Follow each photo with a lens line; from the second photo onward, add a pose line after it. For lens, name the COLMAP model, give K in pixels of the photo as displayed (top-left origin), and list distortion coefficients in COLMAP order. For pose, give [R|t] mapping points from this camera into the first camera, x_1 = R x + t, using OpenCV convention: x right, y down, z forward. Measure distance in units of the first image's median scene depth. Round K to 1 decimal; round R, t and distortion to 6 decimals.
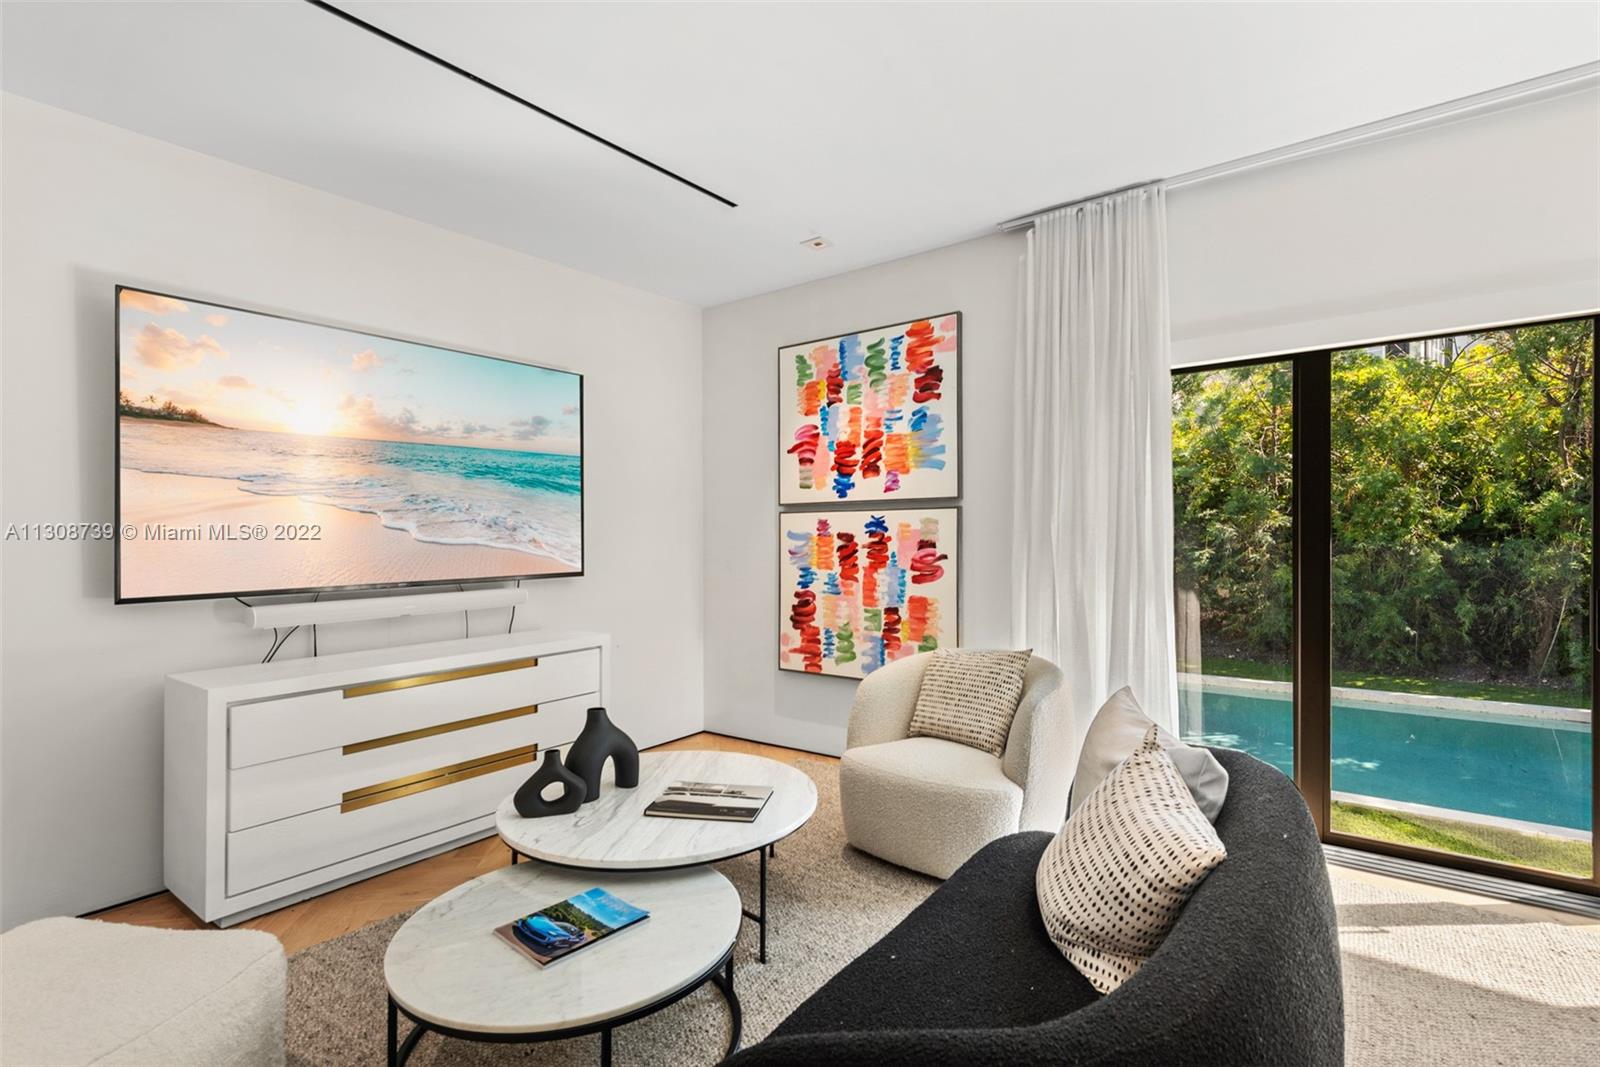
lens RADIAL K [[769.4, 0, 799.9], [0, 769.4, 530.6], [0, 0, 1]] dist [0.005468, 0.001317]
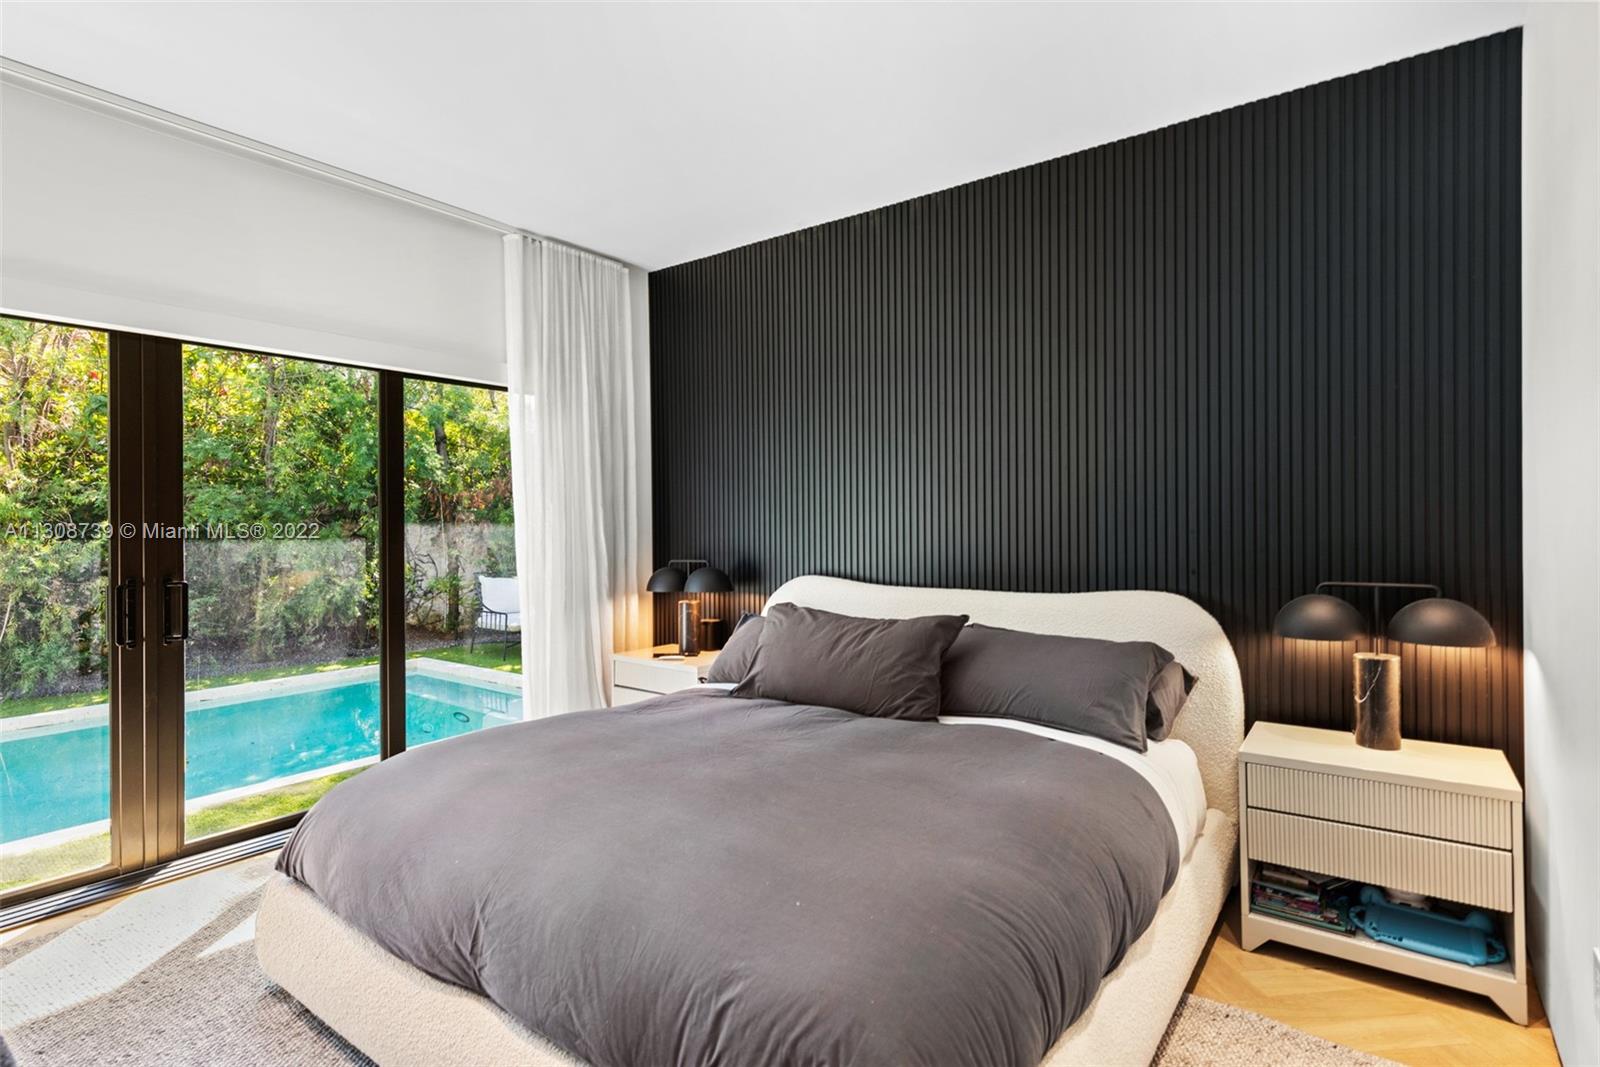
lens RADIAL K [[816.8, 0, 799.9], [0, 816.8, 533.1], [0, 0, 1]] dist [-0.001365, 0.000112]
pose [[-0.011822, -0.003002, 0.999926, -0.097678], [0.004701, 0.999984, 0.003057, 0.001523], [-0.999919, 0.004736, -0.011808, 0.073728]]
